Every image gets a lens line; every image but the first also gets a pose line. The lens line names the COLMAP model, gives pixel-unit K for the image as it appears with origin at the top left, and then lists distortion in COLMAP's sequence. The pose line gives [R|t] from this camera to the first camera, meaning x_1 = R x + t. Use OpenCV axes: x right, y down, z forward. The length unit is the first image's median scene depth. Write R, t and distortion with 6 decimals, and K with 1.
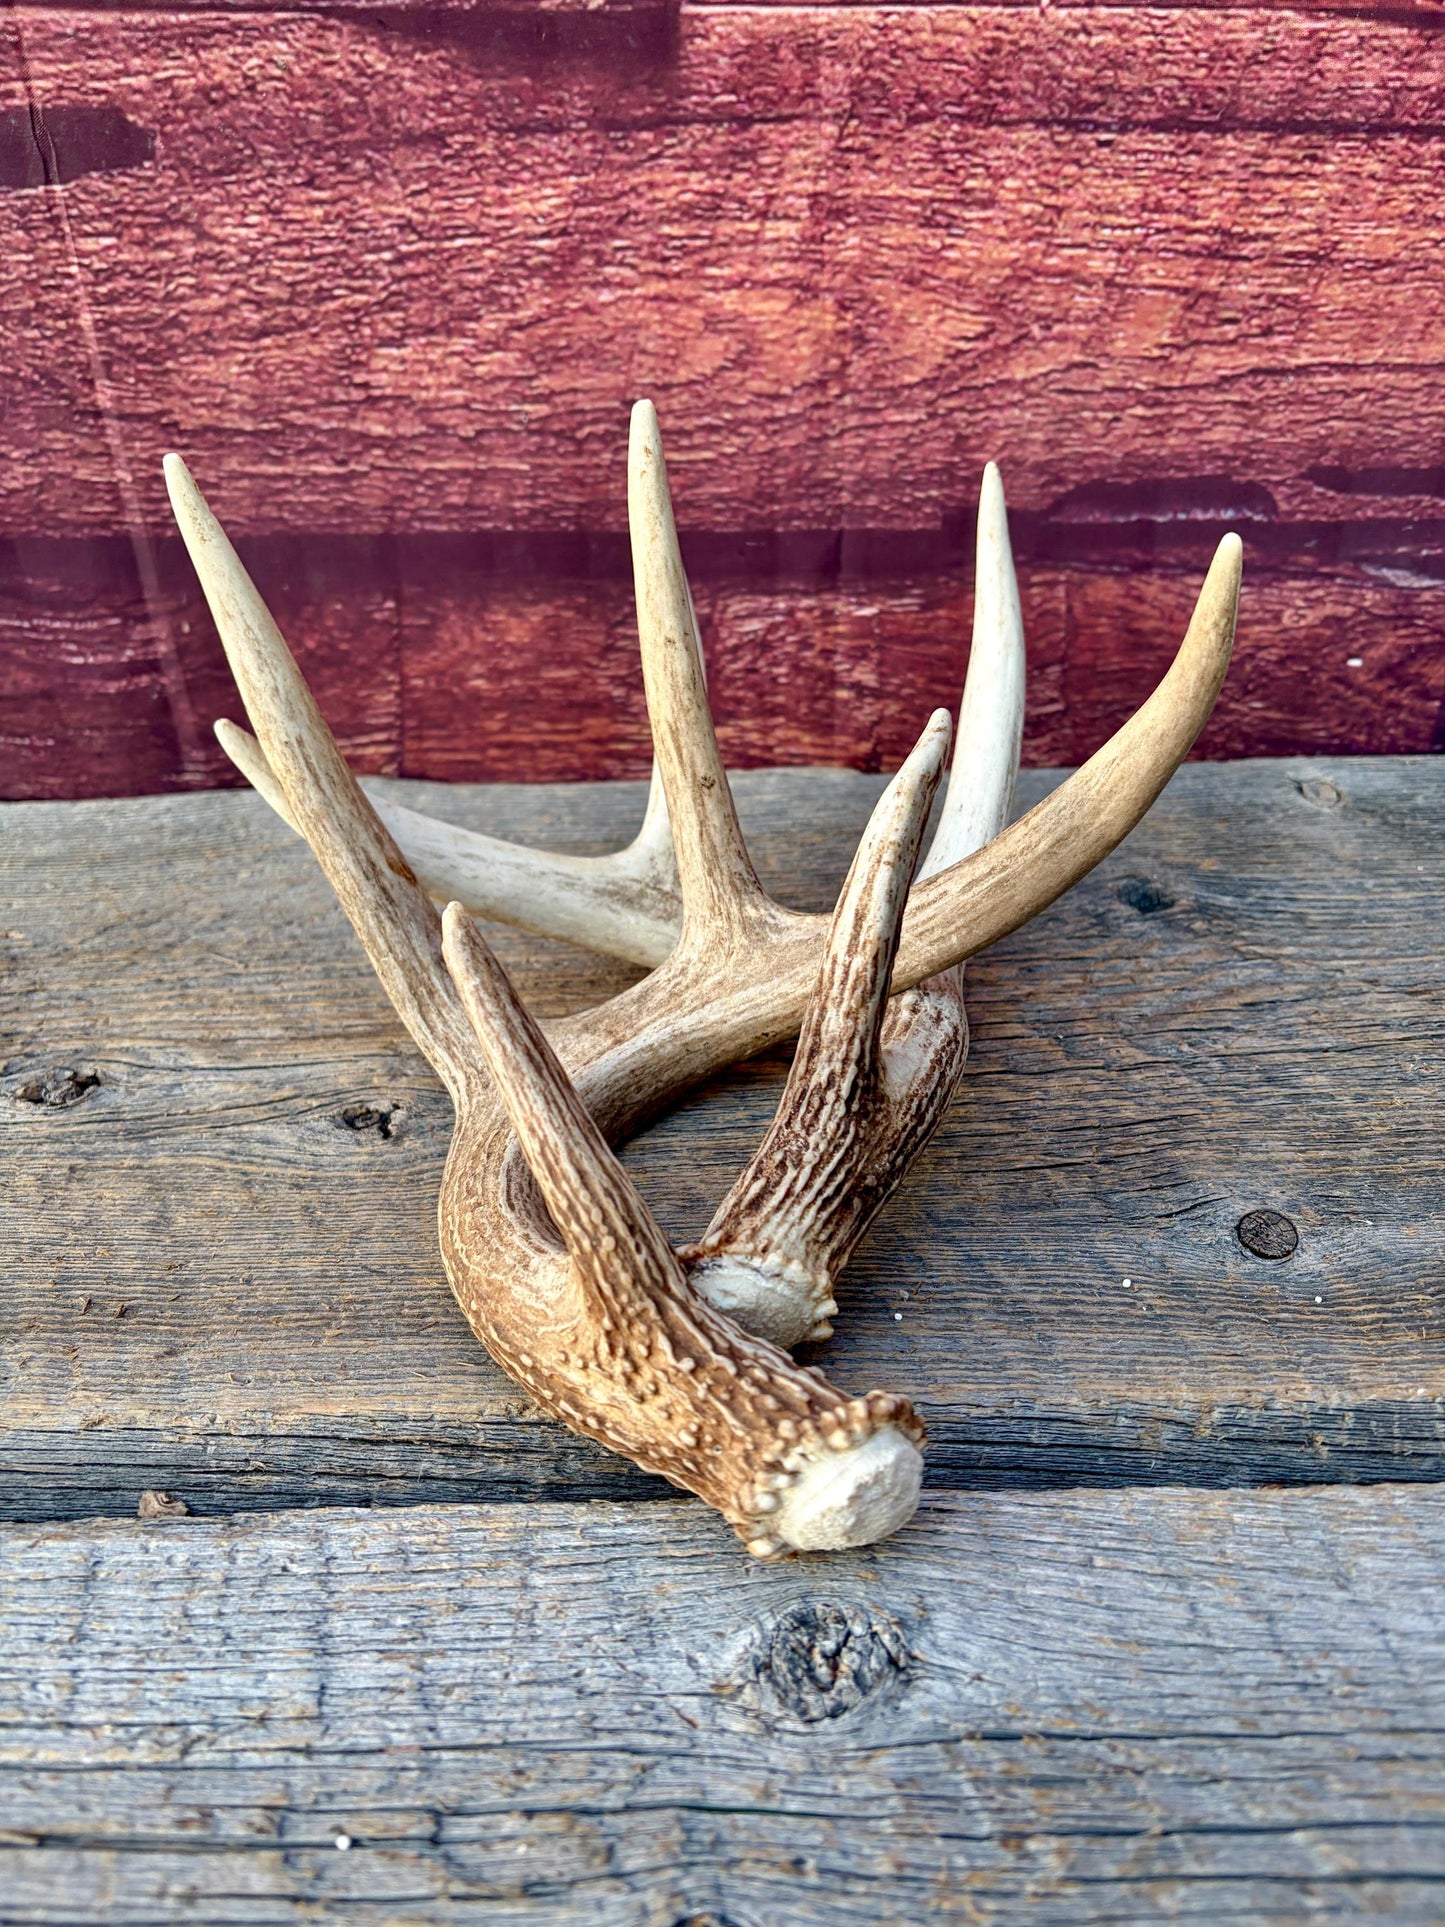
lens RADIAL K [[1477.6, 0, 724.3], [0, 1477.6, 969.6], [0, 0, 1]] dist [0.071048, -0.105706]
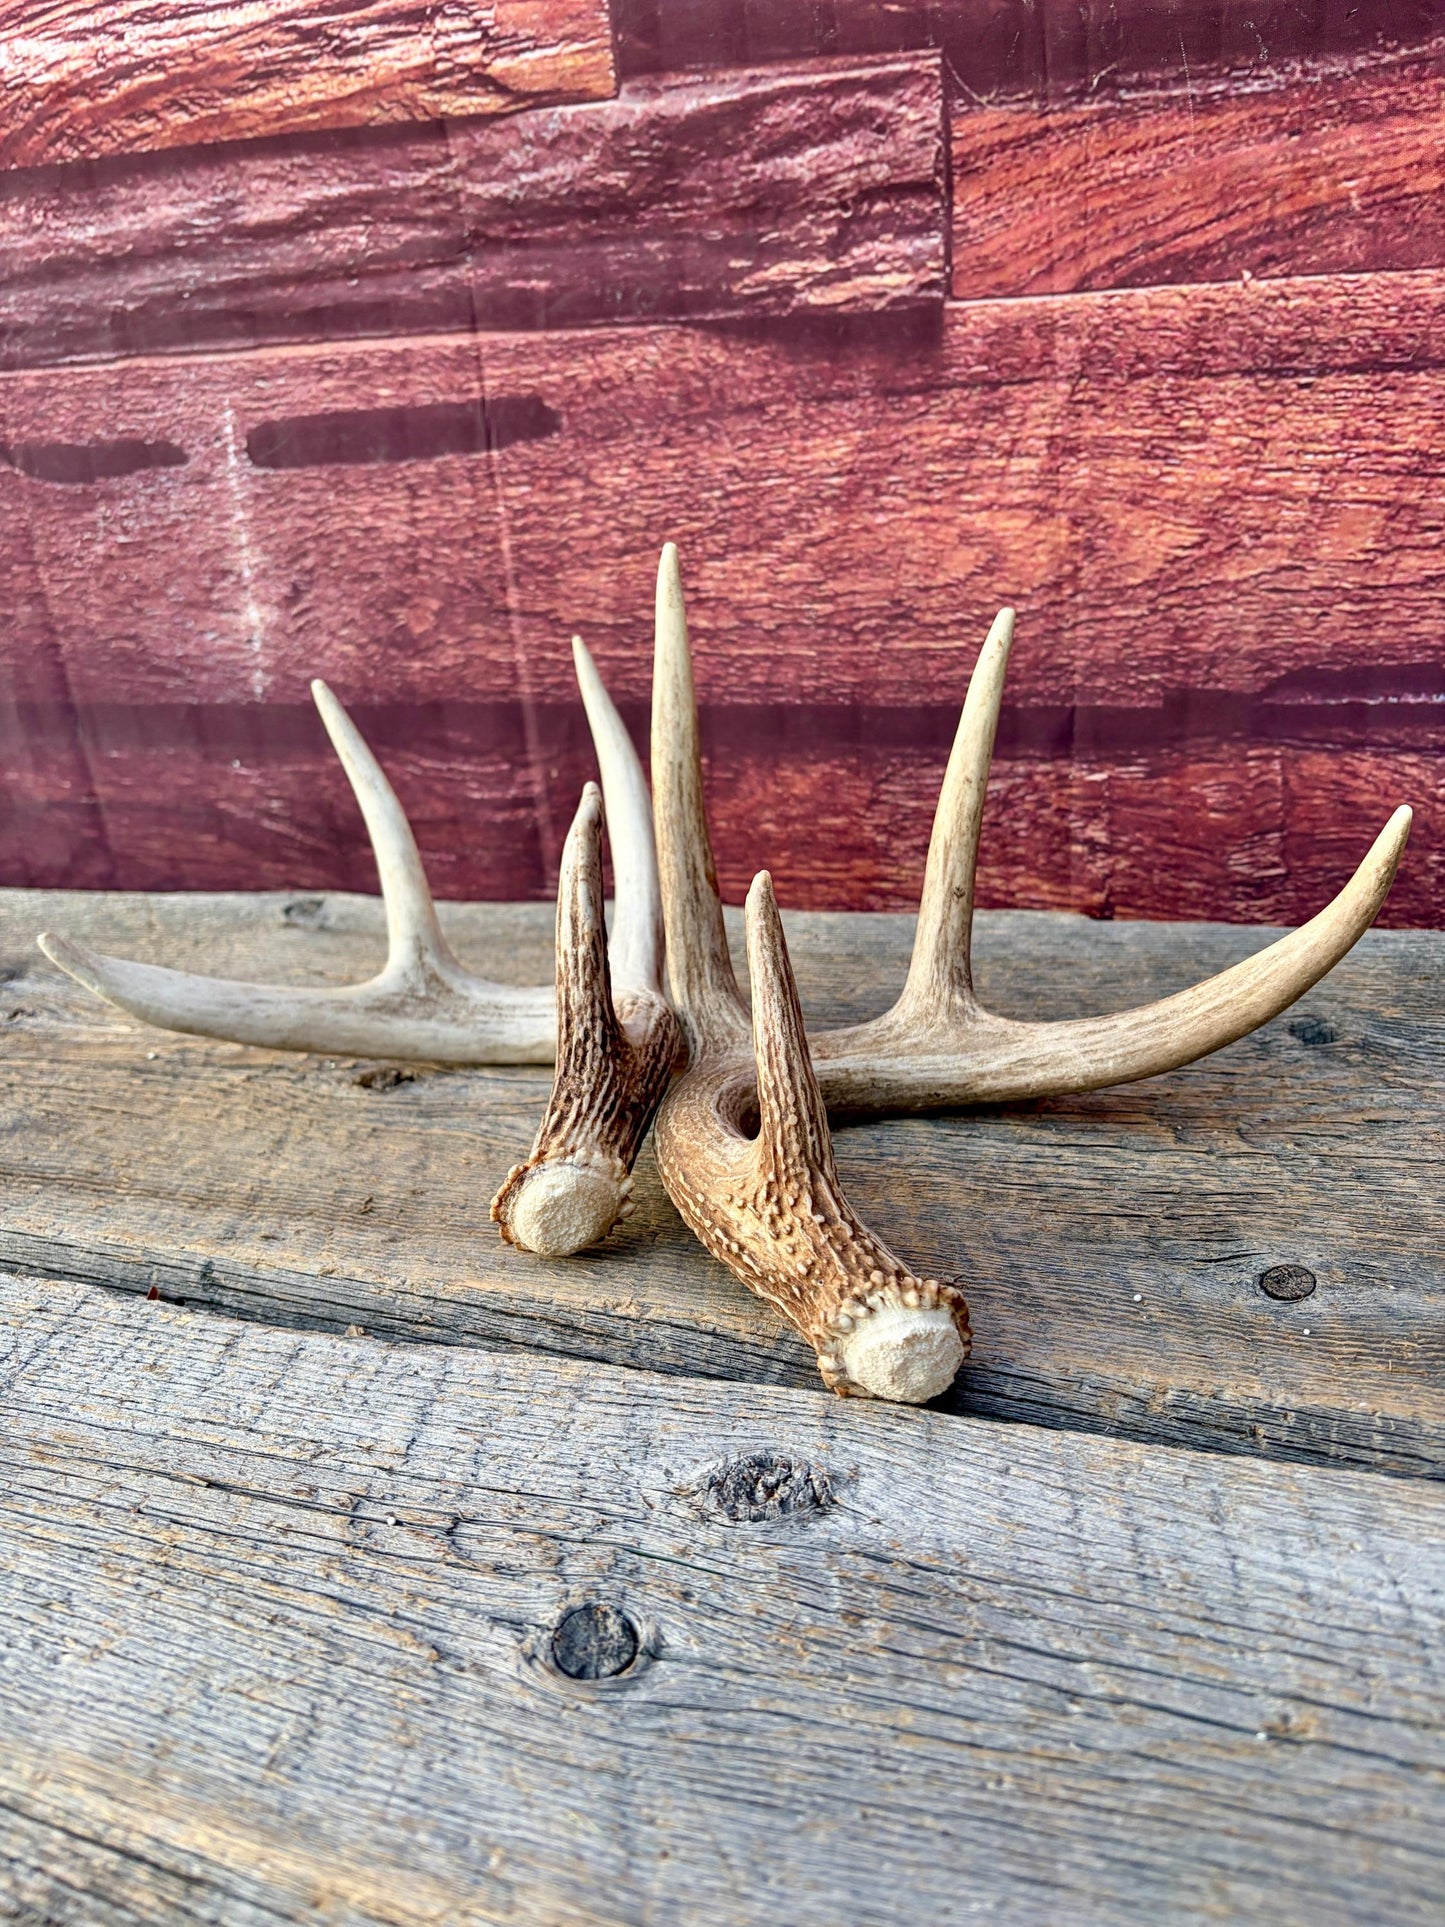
lens RADIAL K [[1496.6, 0, 717.9], [0, 1496.6, 970.6], [0, 0, 1]] dist [-0.031501, 0.084306]
pose [[0.945735, 0.073368, -0.316547, 0.222783], [-0.122846, 0.982604, -0.139278, 0.116843], [0.300822, 0.170607, 0.938296, -0.158049]]
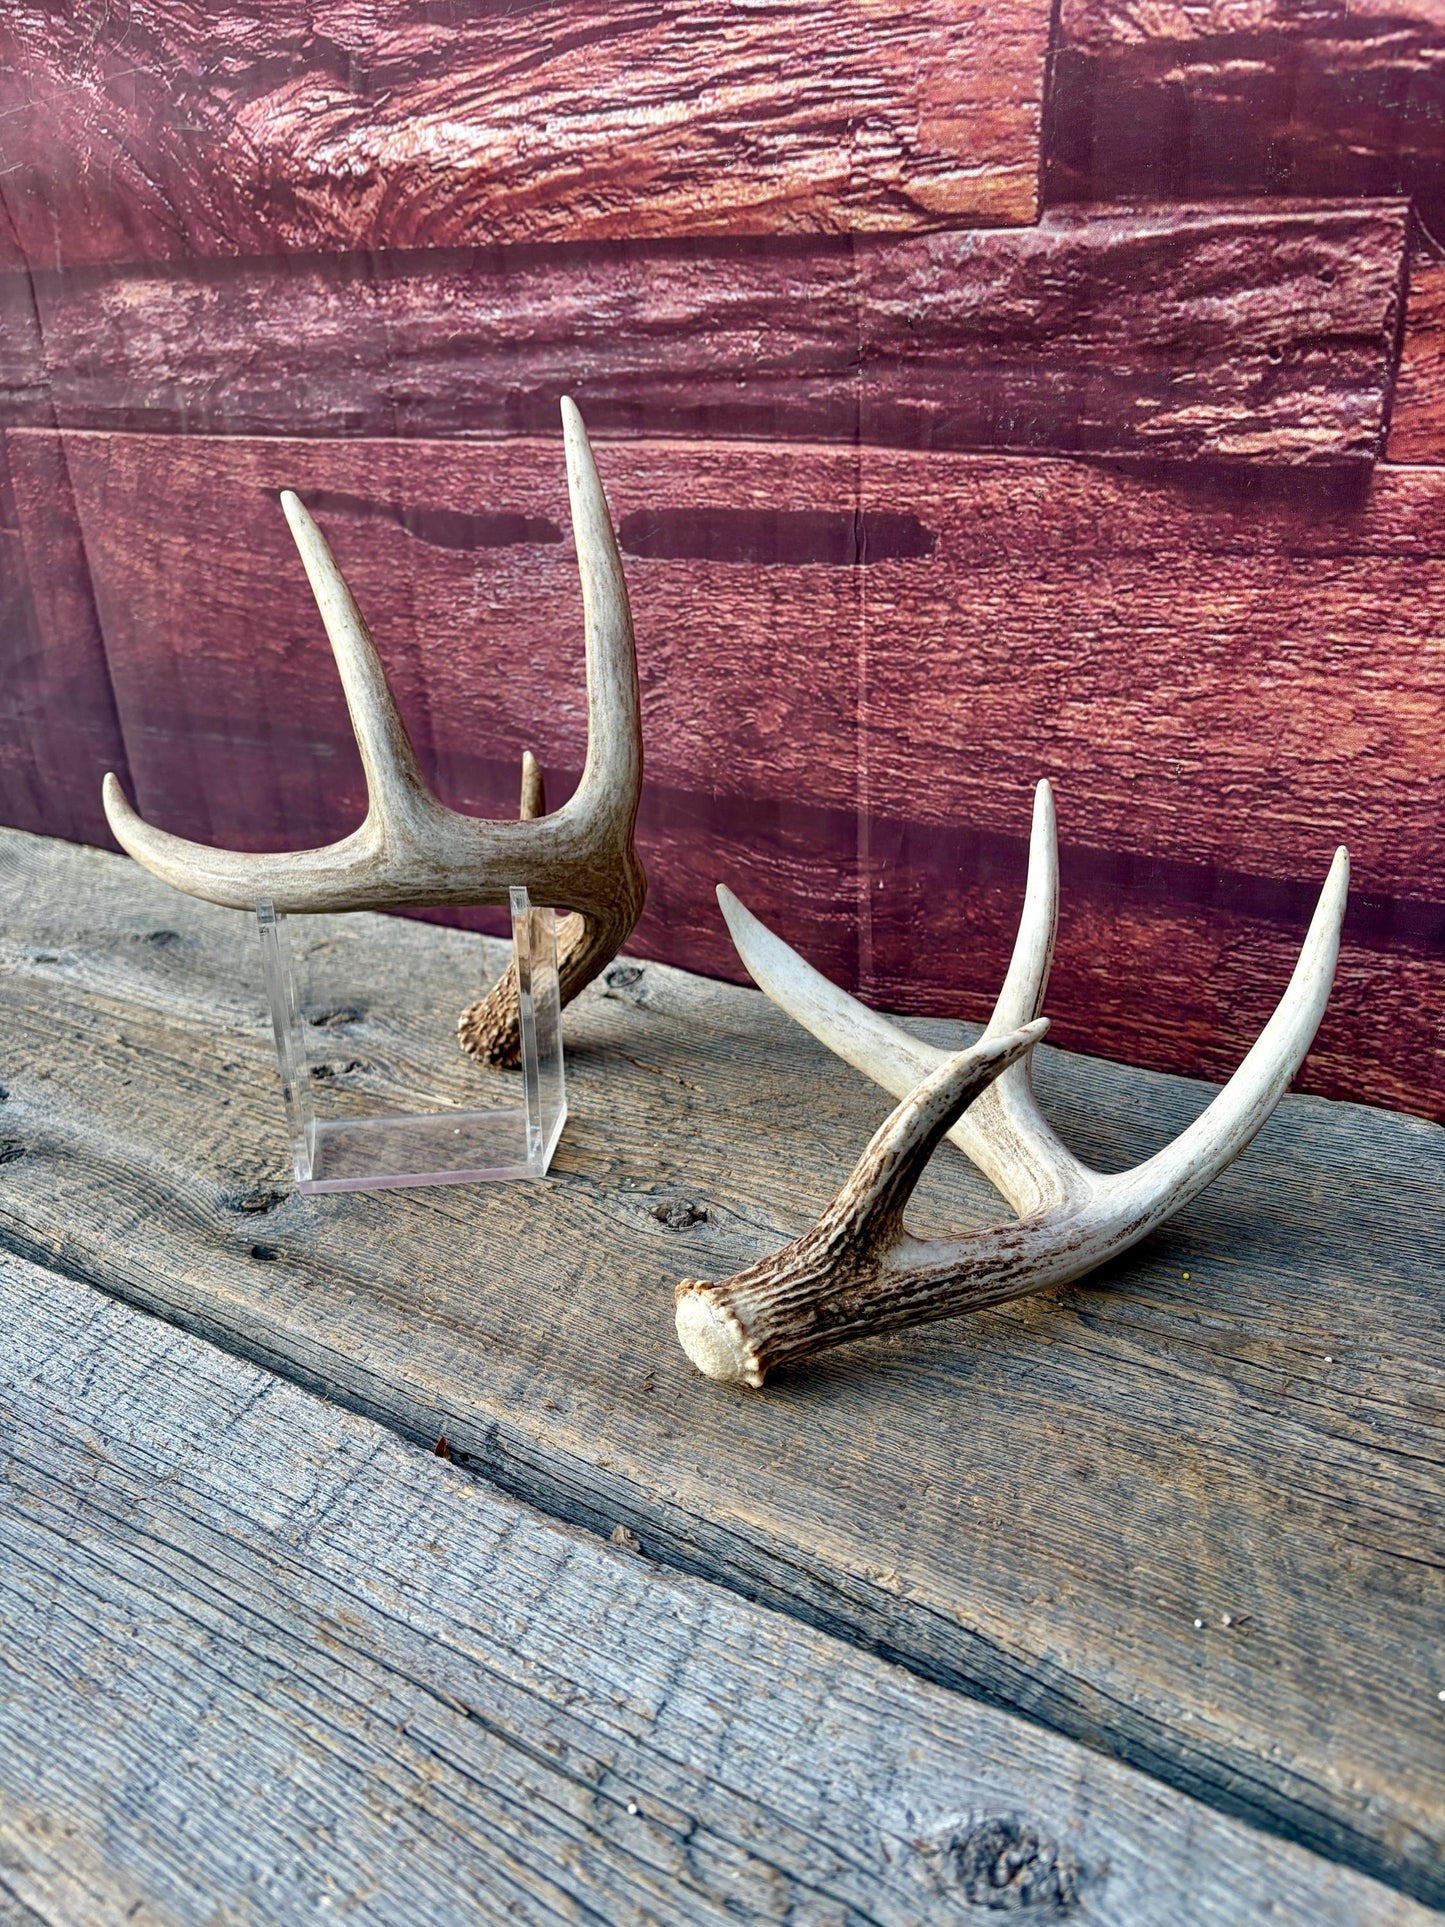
lens RADIAL K [[1481.9, 0, 722.5], [0, 1481.9, 963.5], [0, 0, 1]] dist [0.013308, 0.001968]
pose [[0.848053, 0.203525, -0.489268, 0.176845], [-0.260127, 0.964292, -0.049756, -0.075130], [0.461670, 0.169467, 0.870713, -0.171157]]
